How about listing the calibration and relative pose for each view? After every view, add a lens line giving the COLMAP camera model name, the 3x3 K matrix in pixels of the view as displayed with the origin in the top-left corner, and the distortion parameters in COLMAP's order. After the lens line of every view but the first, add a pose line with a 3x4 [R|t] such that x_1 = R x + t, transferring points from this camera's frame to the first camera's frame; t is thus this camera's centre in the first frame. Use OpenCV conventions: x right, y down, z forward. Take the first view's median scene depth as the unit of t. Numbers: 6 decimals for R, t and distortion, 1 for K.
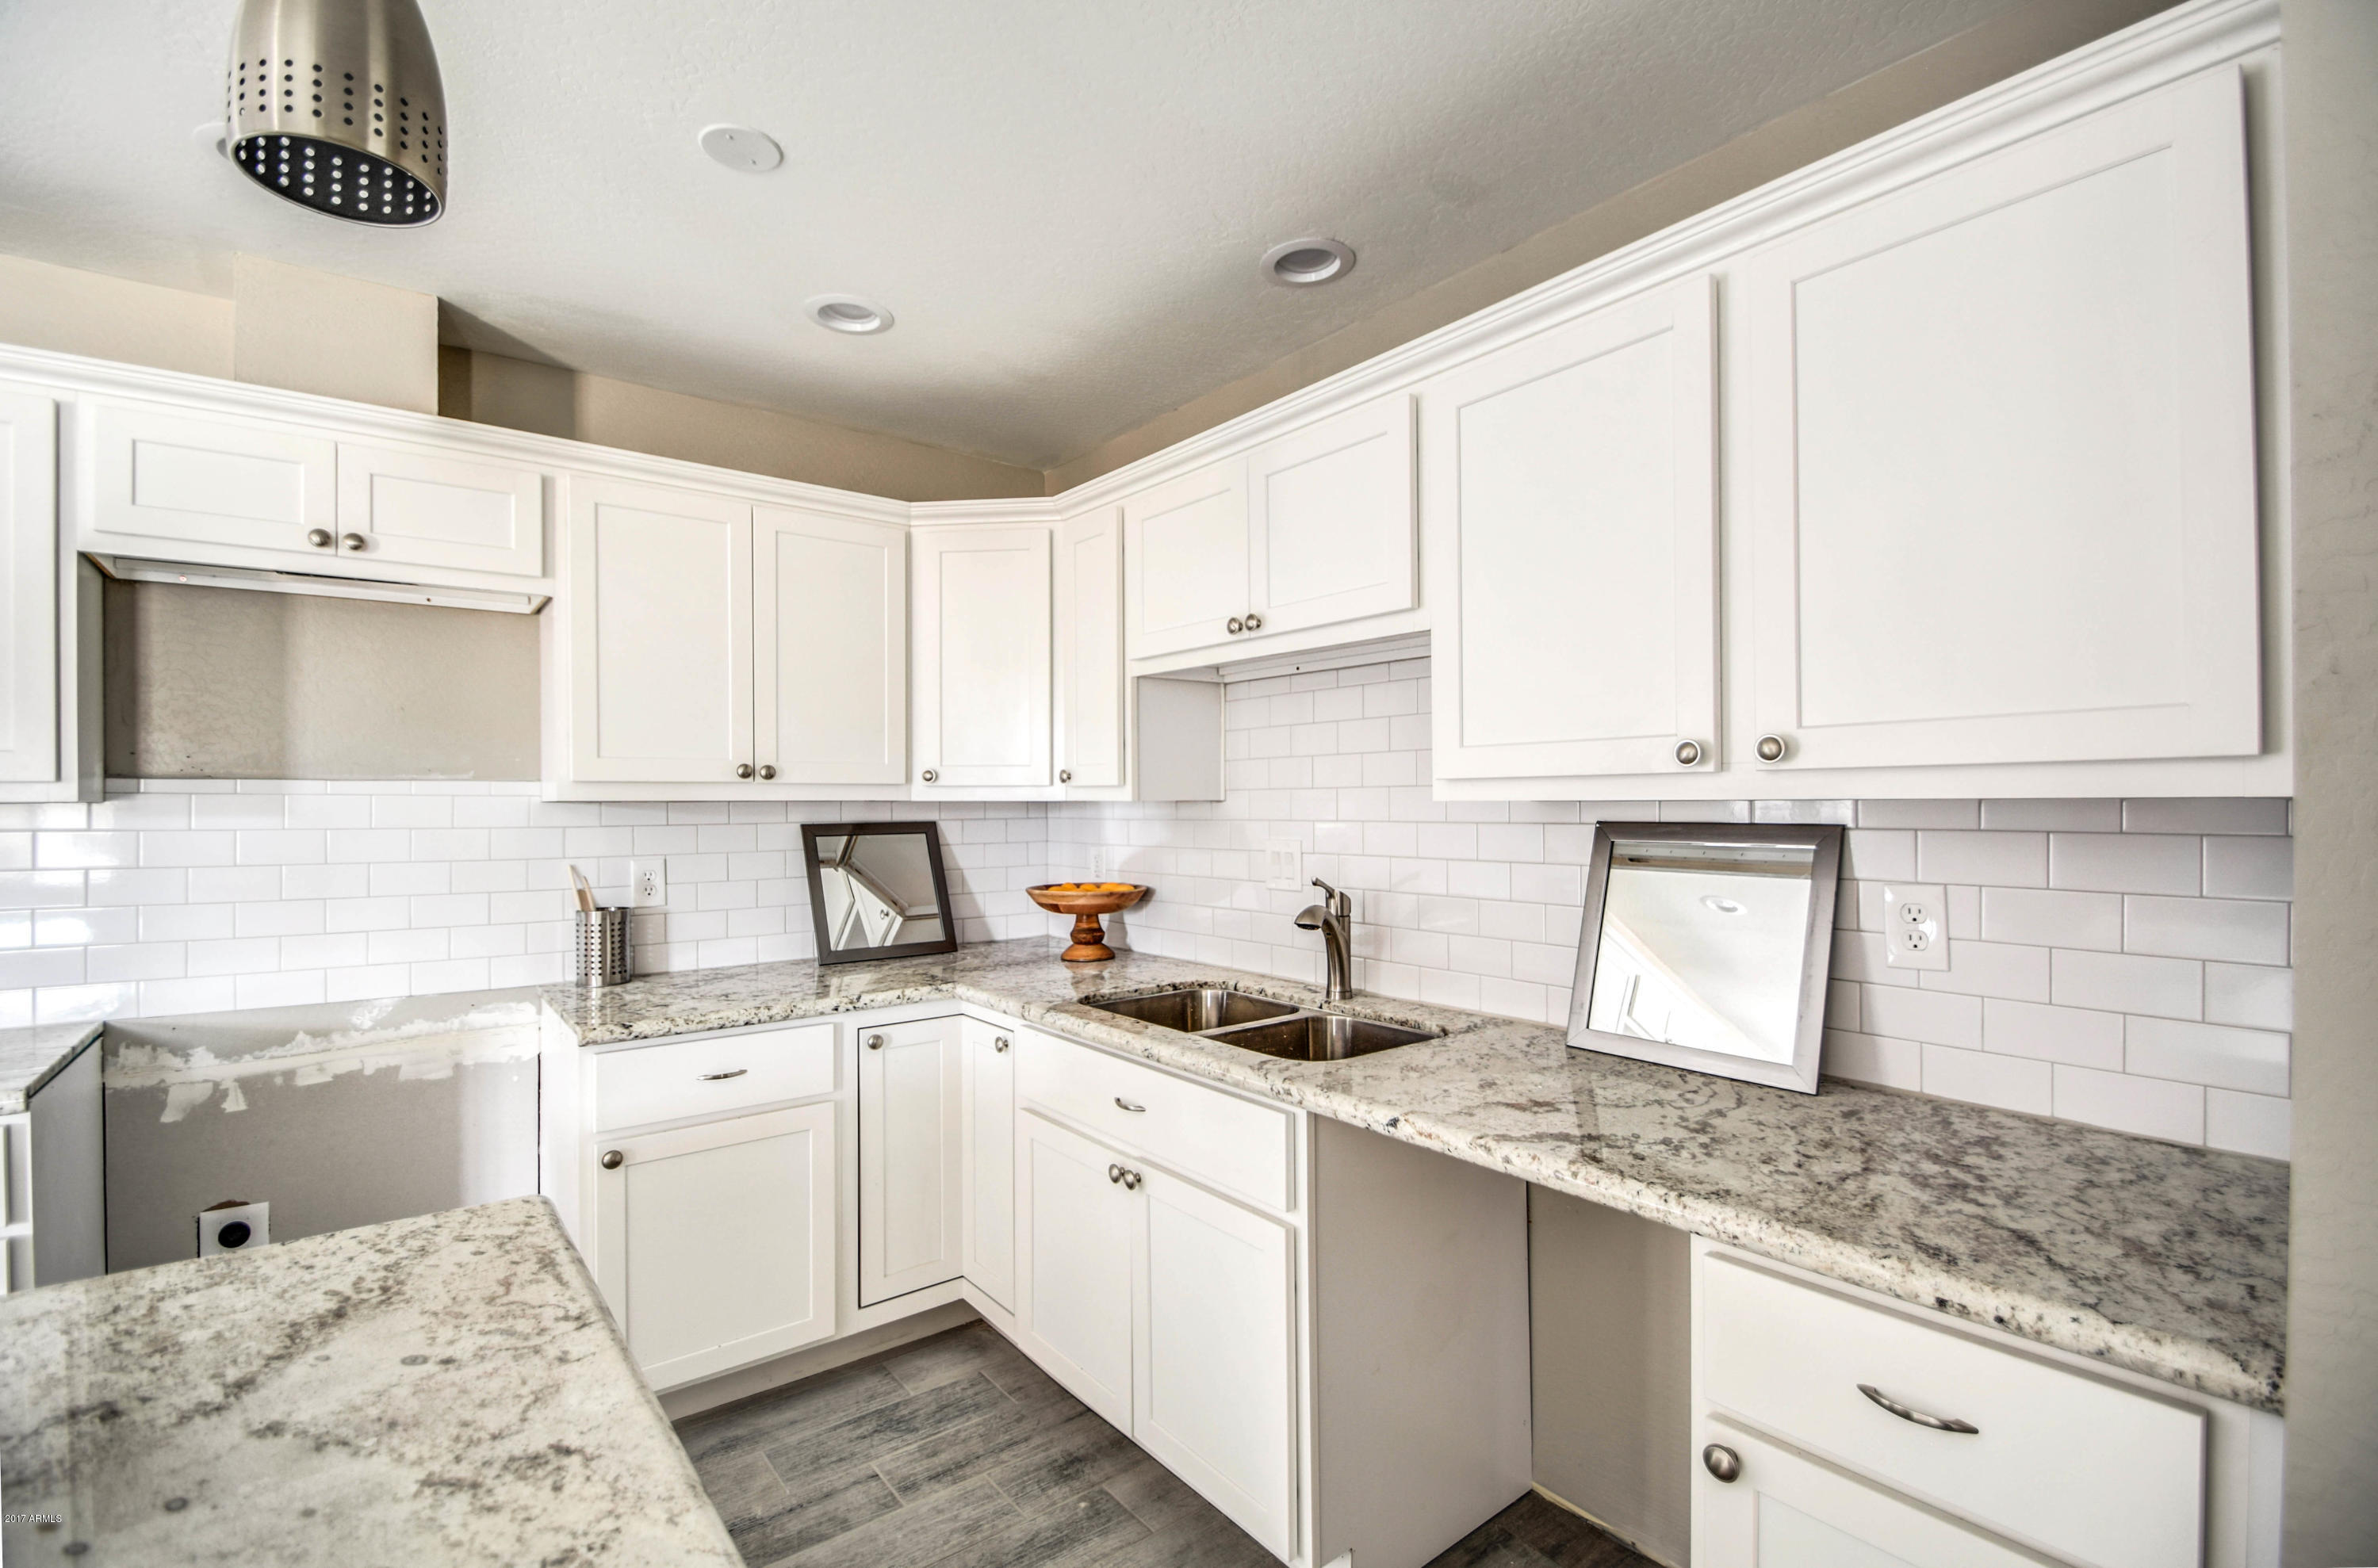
lens RADIAL K [[1065.7, 0, 1167.9], [0, 1065.7, 801.7], [0, 0, 1]] dist [0.003730, -0.011103]
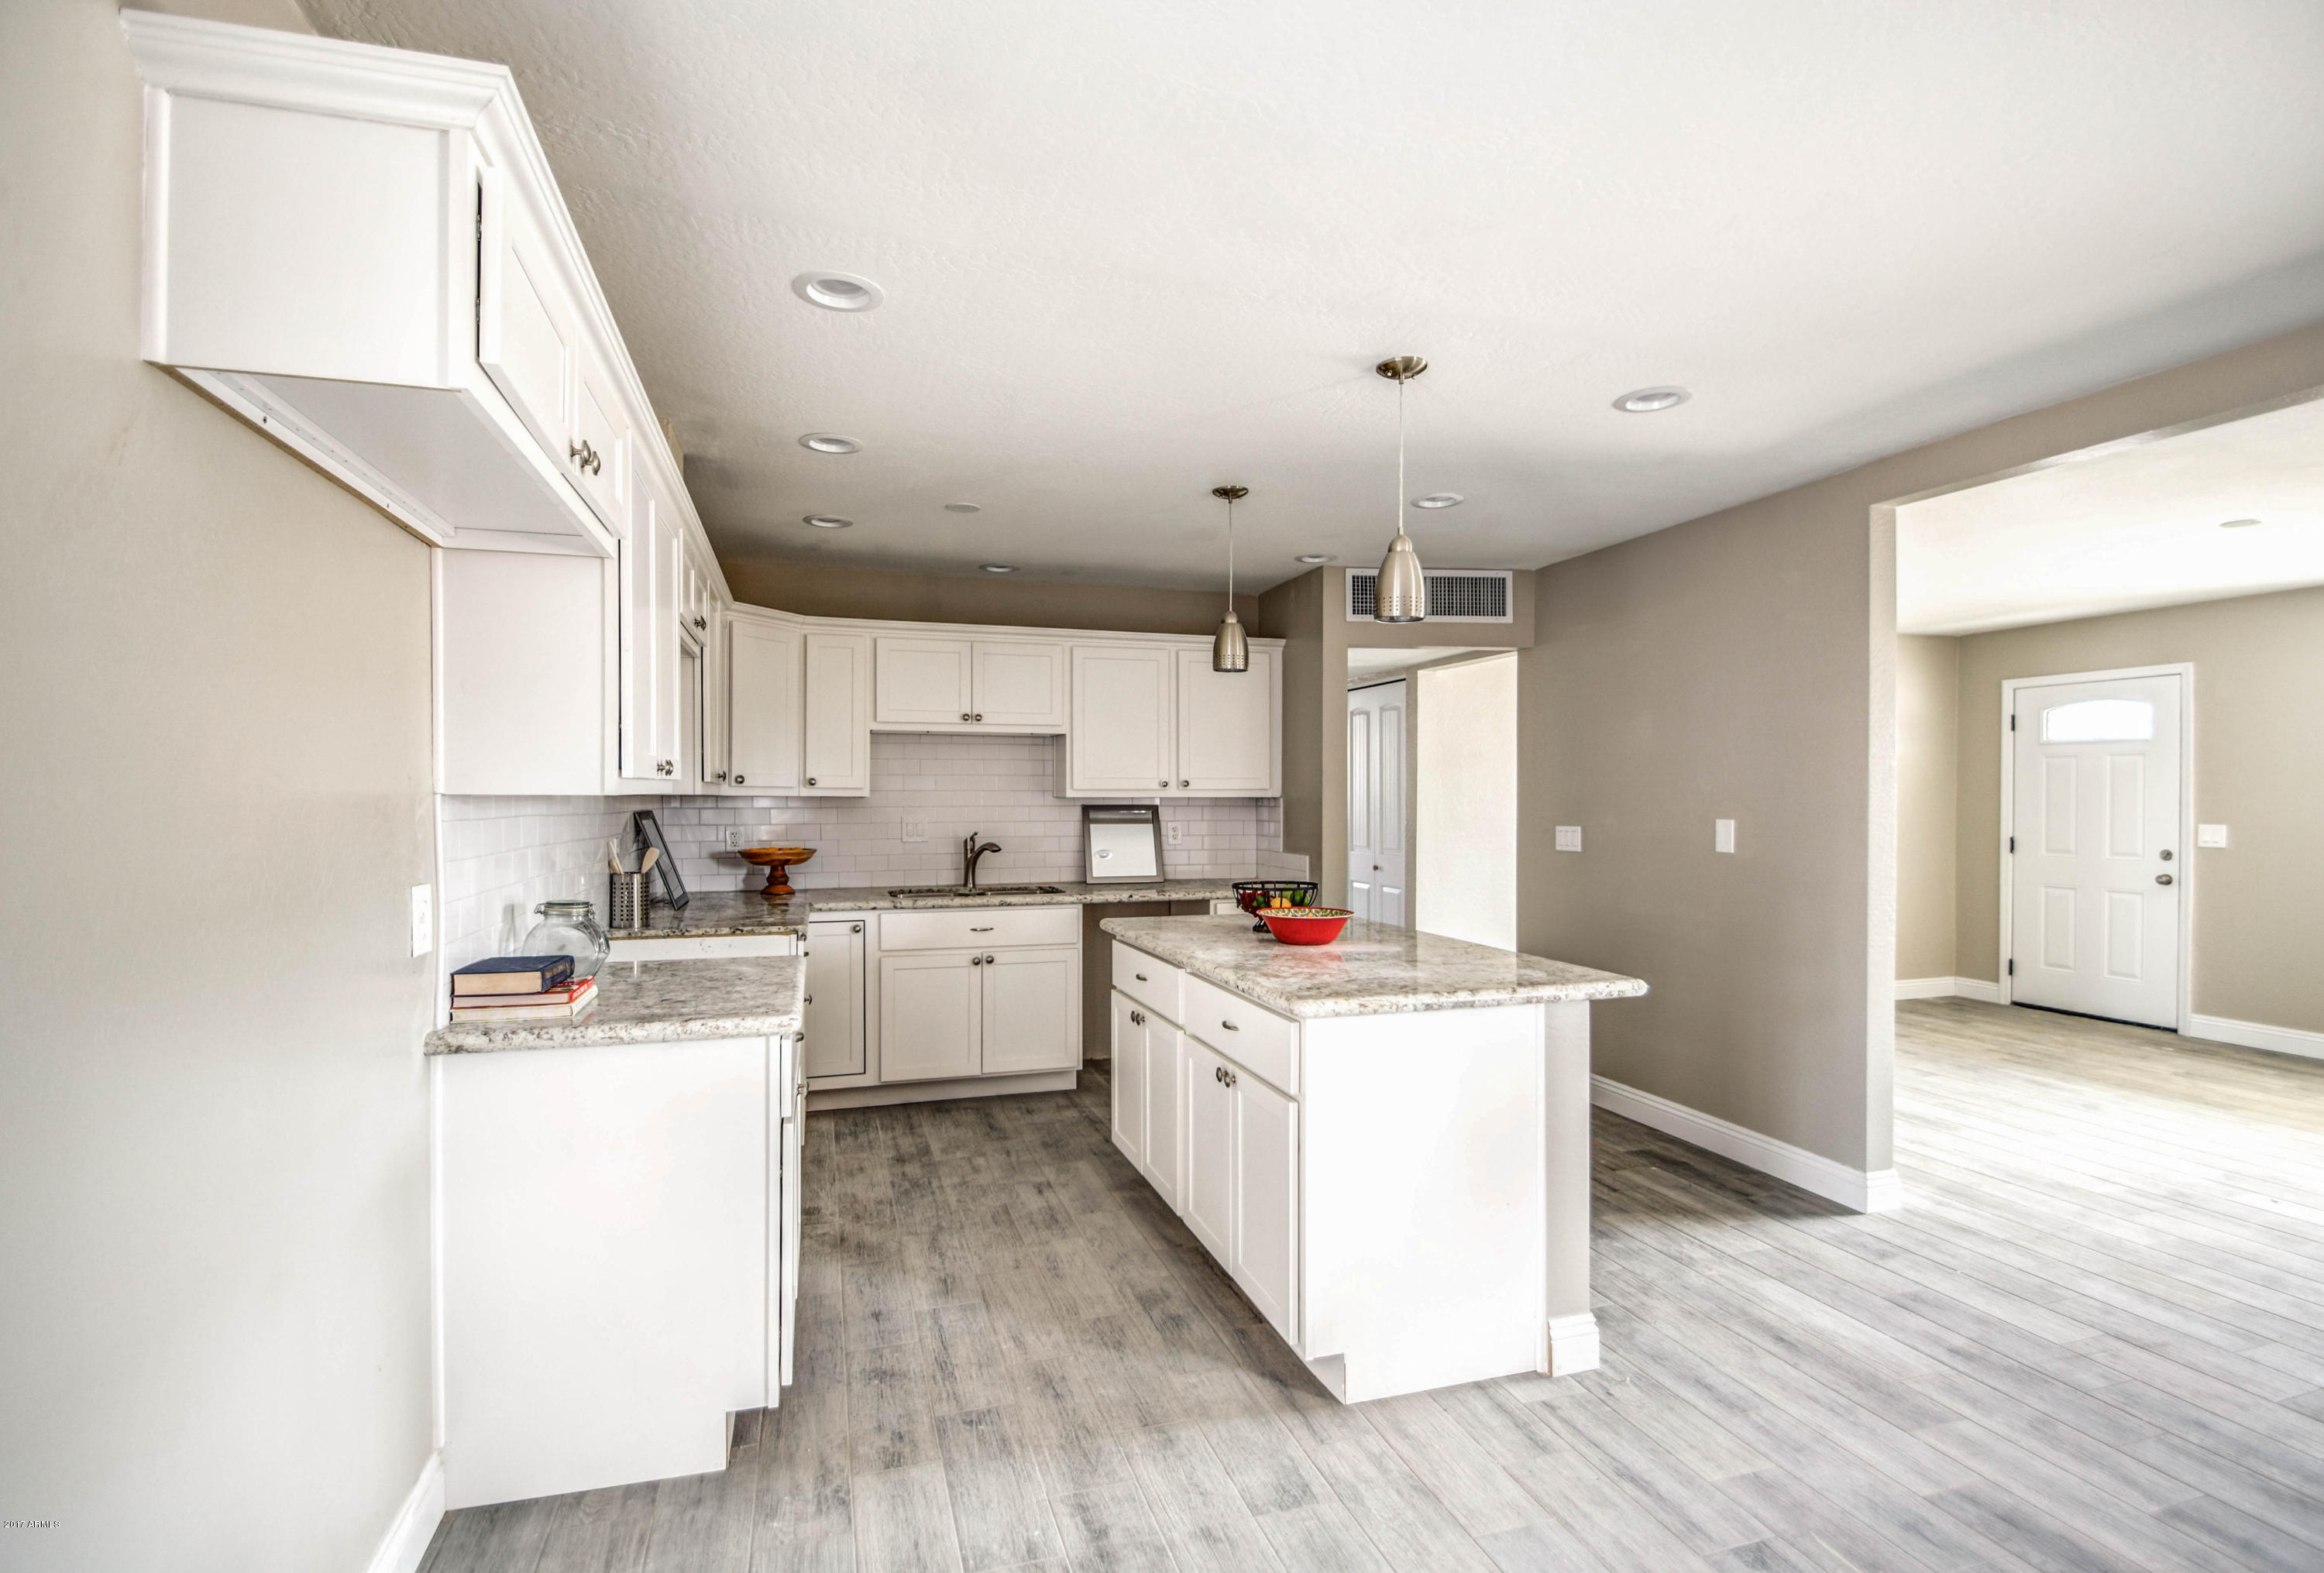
lens RADIAL K [[1081.3, 0, 1138.9], [0, 1081.3, 805.4], [0, 0, 1]] dist [0.004513, -0.011074]
pose [[0.356972, -0.001721, 0.934114, -1.818197], [-0.002696, 0.999992, 0.002873, 0.009173], [-0.934111, -0.003543, 0.356964, -0.126985]]
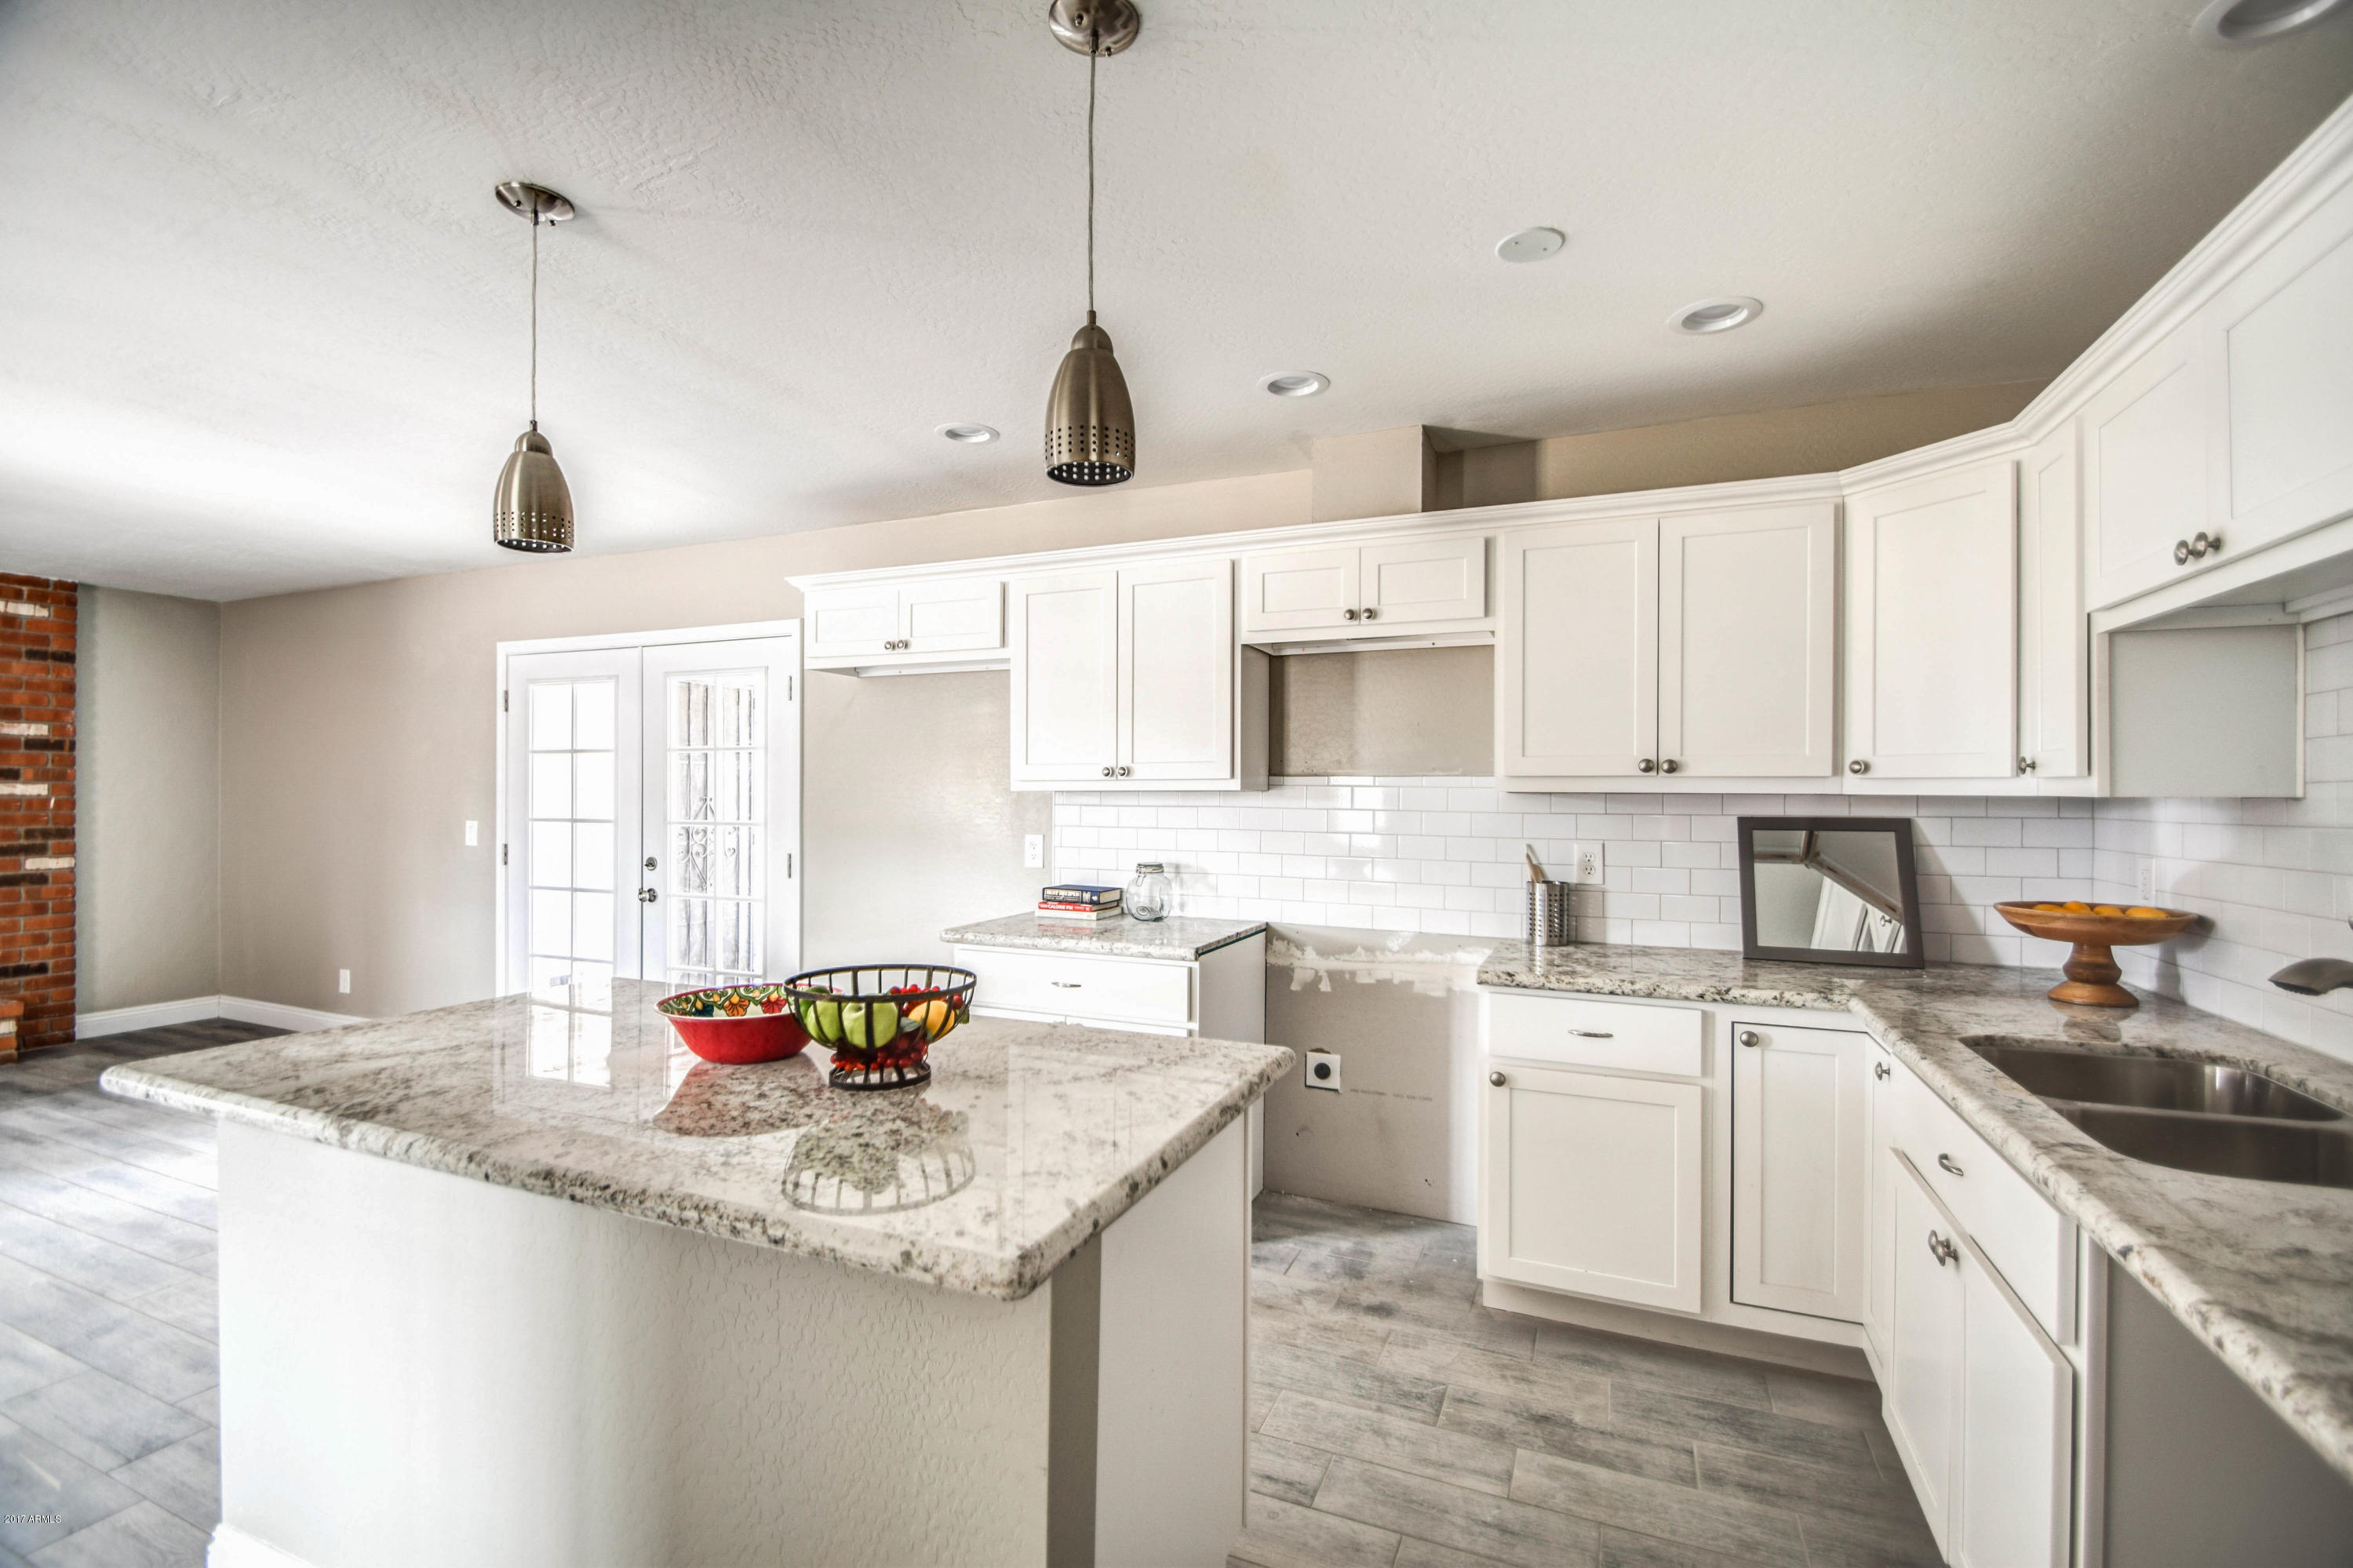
lens RADIAL K [[1054.5, 0, 1174.5], [0, 1054.5, 792.7], [0, 0, 1]] dist [0.003730, -0.011103]
pose [[0.476004, 0.007579, -0.879410, 0.353068], [-0.009468, 0.999949, 0.003493, -0.000260], [0.879392, 0.006663, 0.476052, 0.073530]]
